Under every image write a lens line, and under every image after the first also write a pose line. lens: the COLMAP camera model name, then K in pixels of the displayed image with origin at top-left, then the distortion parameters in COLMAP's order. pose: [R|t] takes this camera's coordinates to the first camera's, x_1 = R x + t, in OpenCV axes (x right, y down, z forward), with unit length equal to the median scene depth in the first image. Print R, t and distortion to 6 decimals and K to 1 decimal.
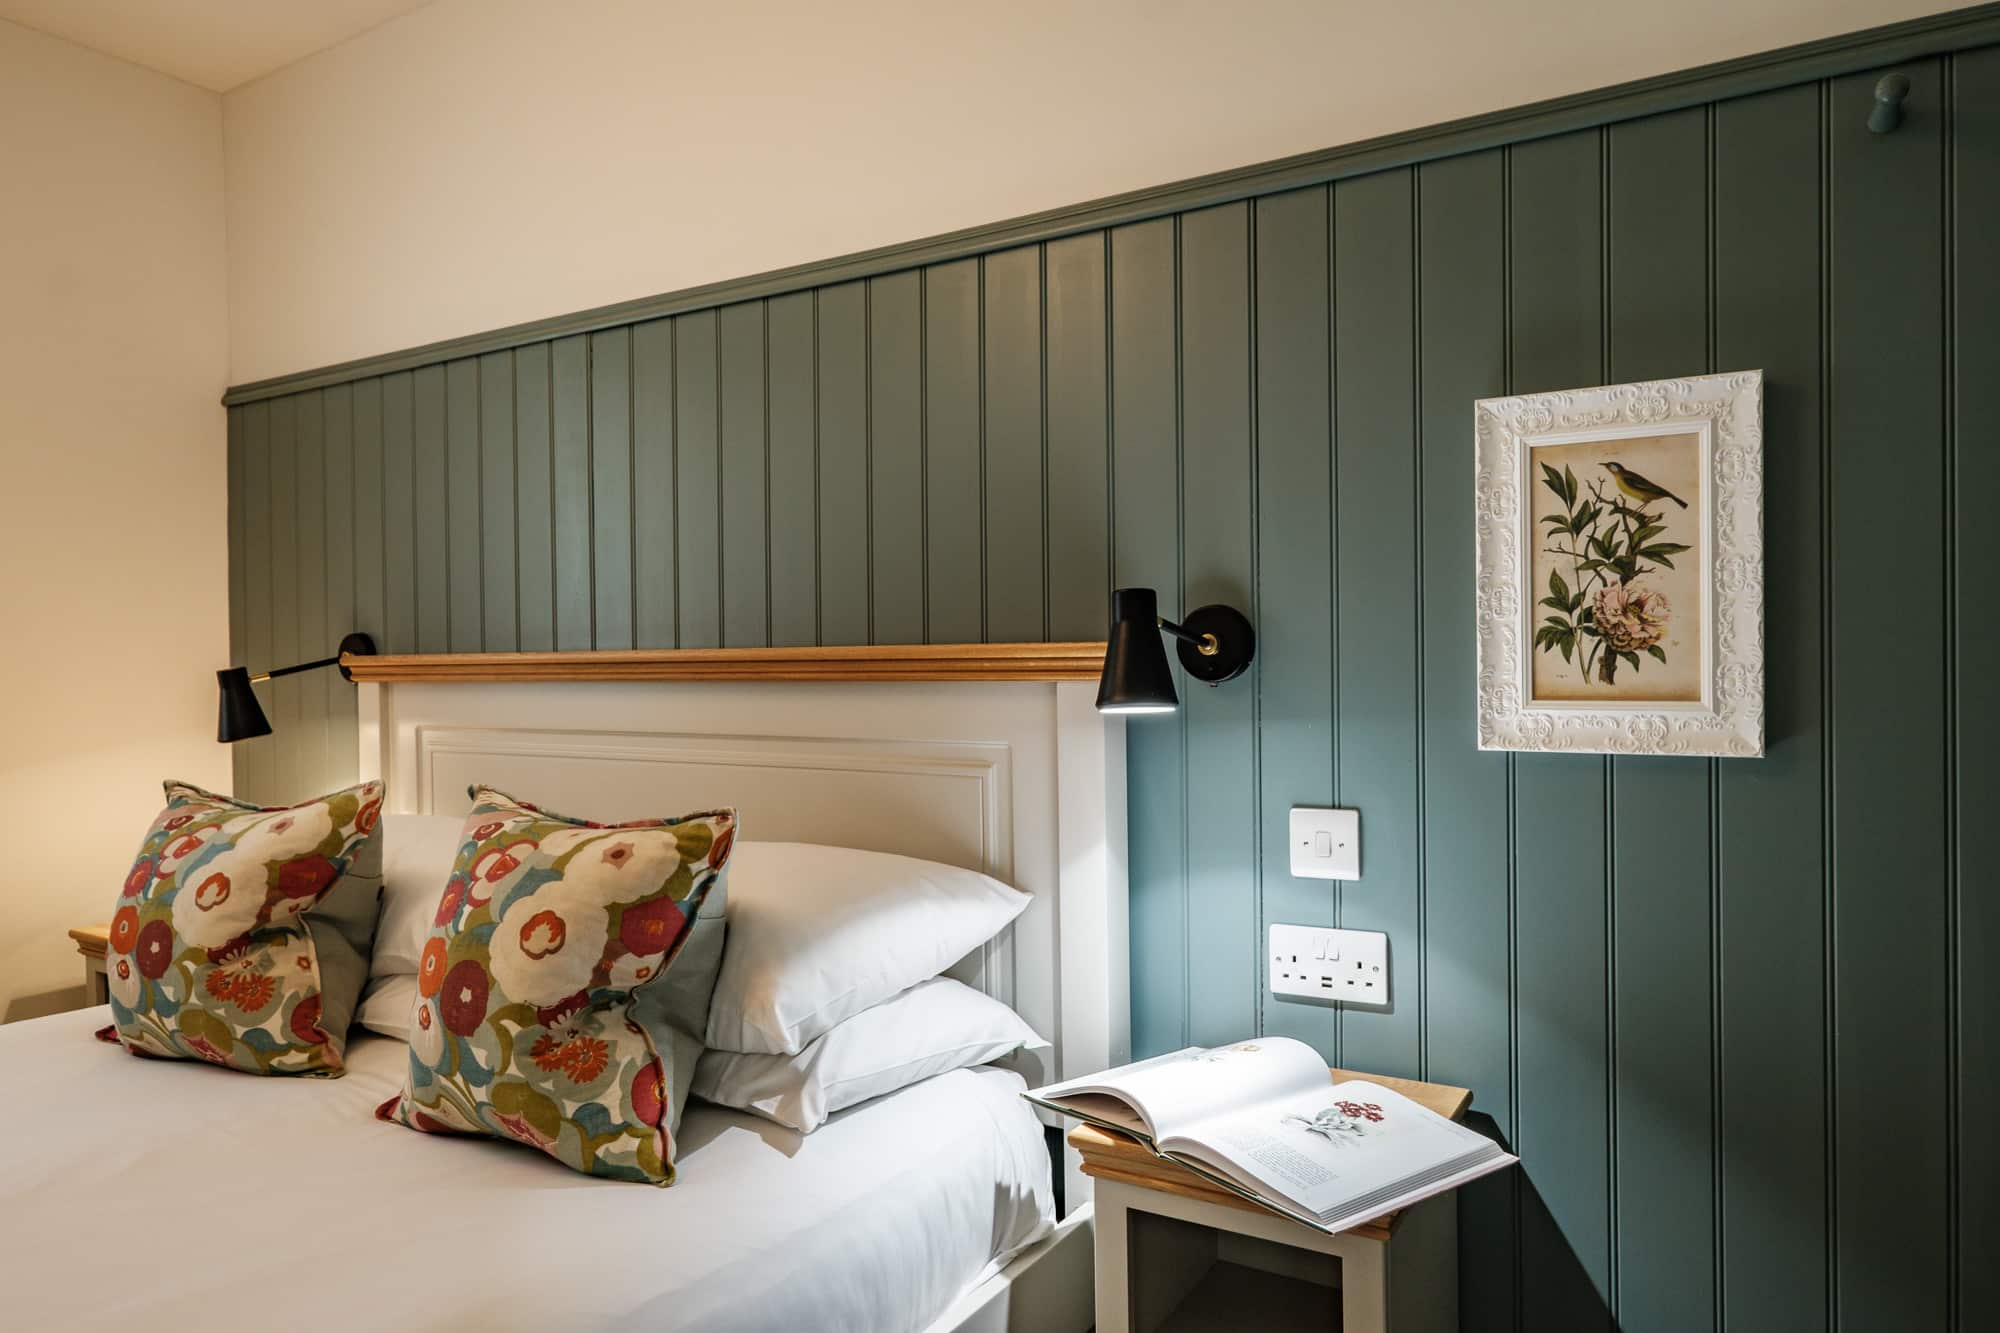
lens RADIAL K [[1277.9, 0, 982.4], [0, 1277.9, 670.8], [0, 0, 1]] dist [0.002623, 0.006023]
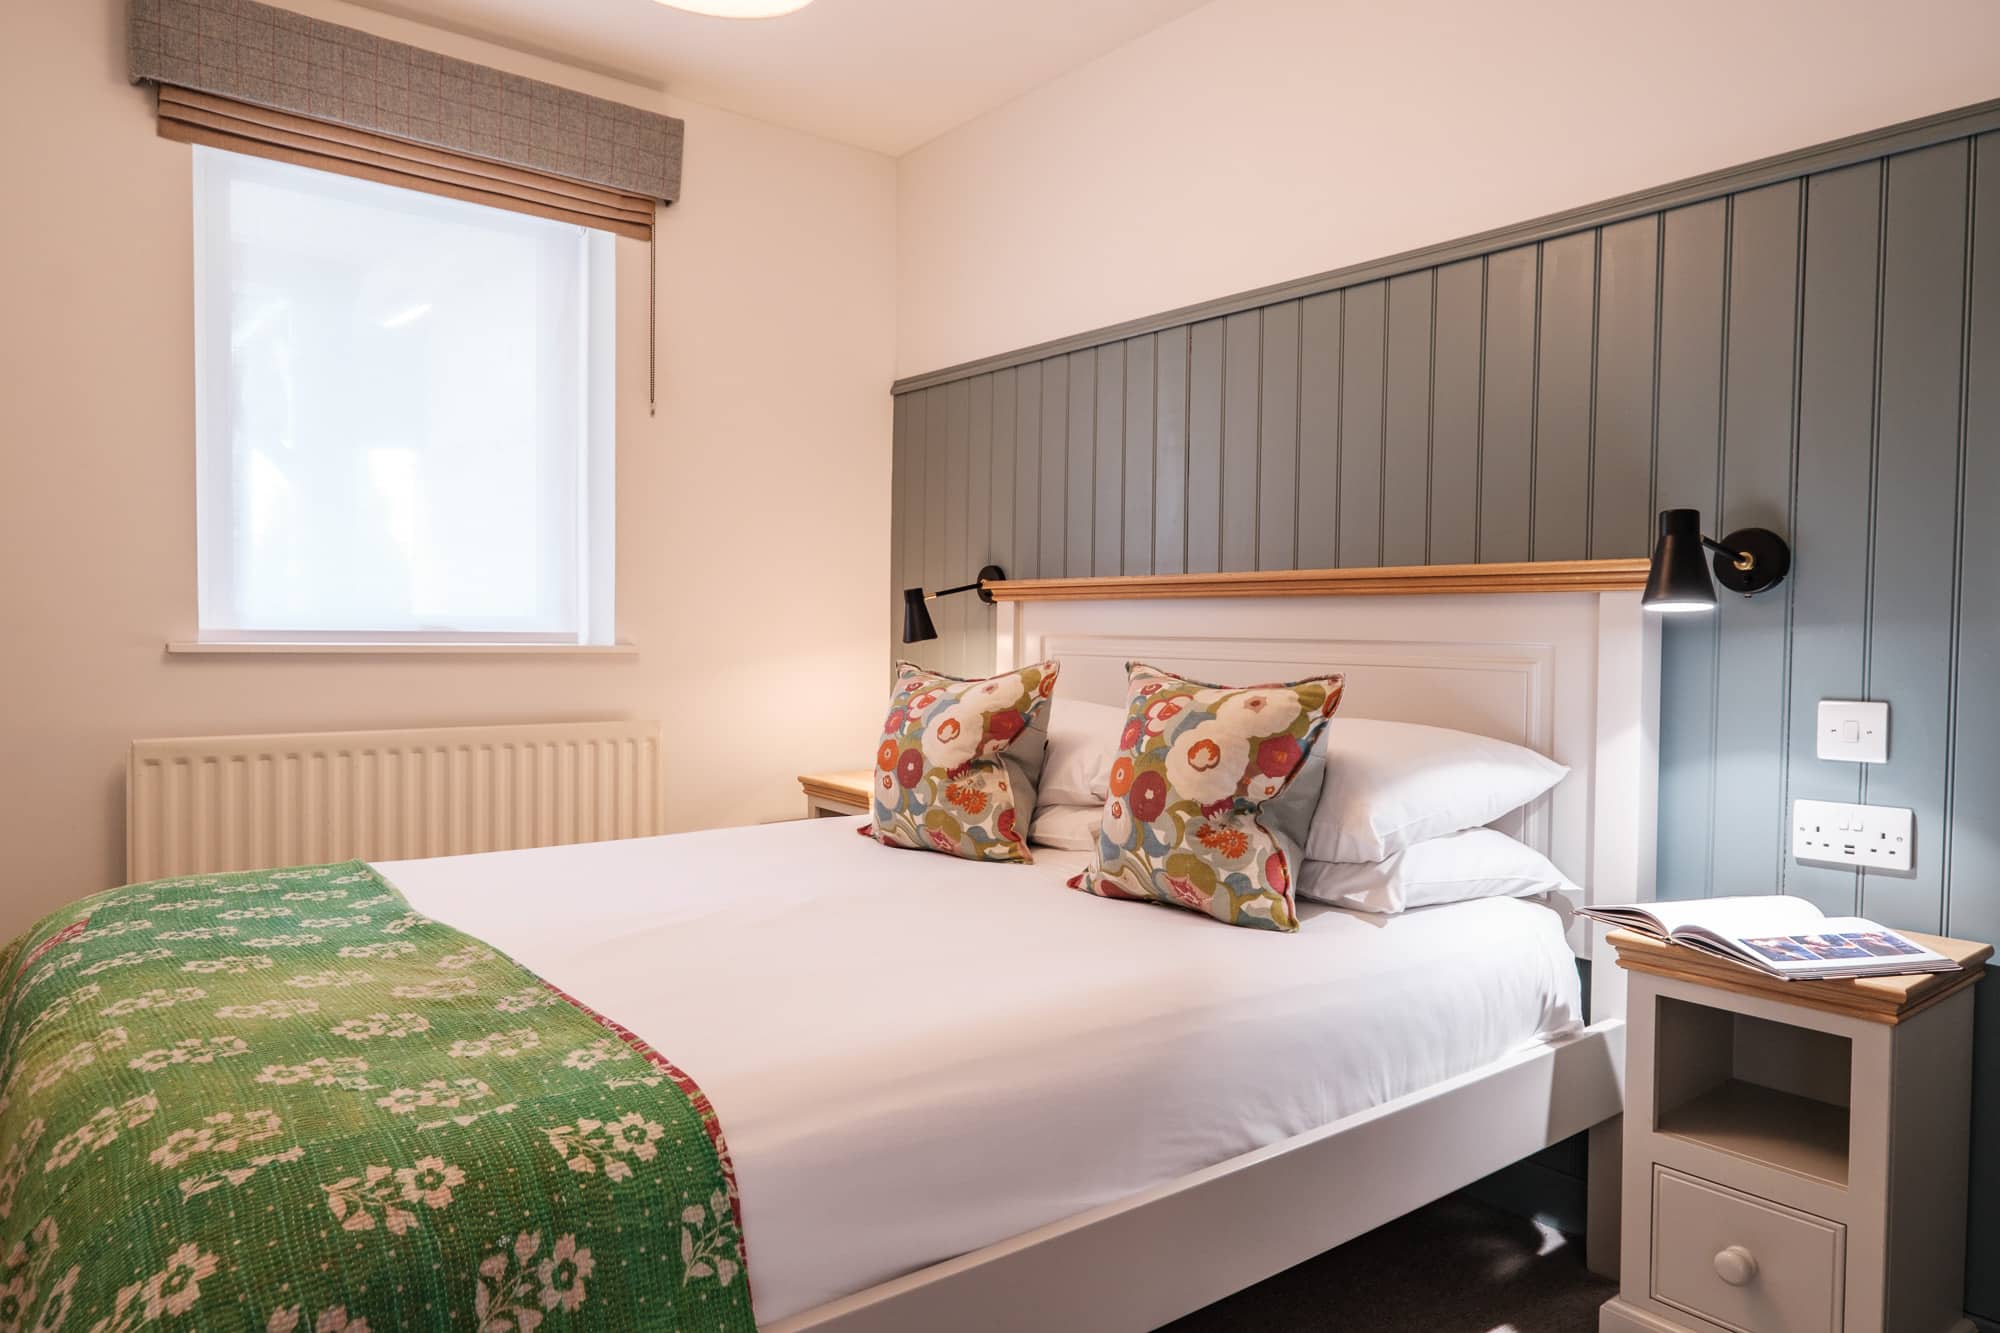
lens RADIAL K [[1277.9, 0, 982.4], [0, 1277.9, 670.8], [0, 0, 1]] dist [0.002623, 0.006023]
pose [[0.940285, 0.033540, -0.338731, -0.079620], [-0.026621, 0.999332, 0.025053, 0.068480], [0.339345, -0.014540, 0.940550, -0.346560]]
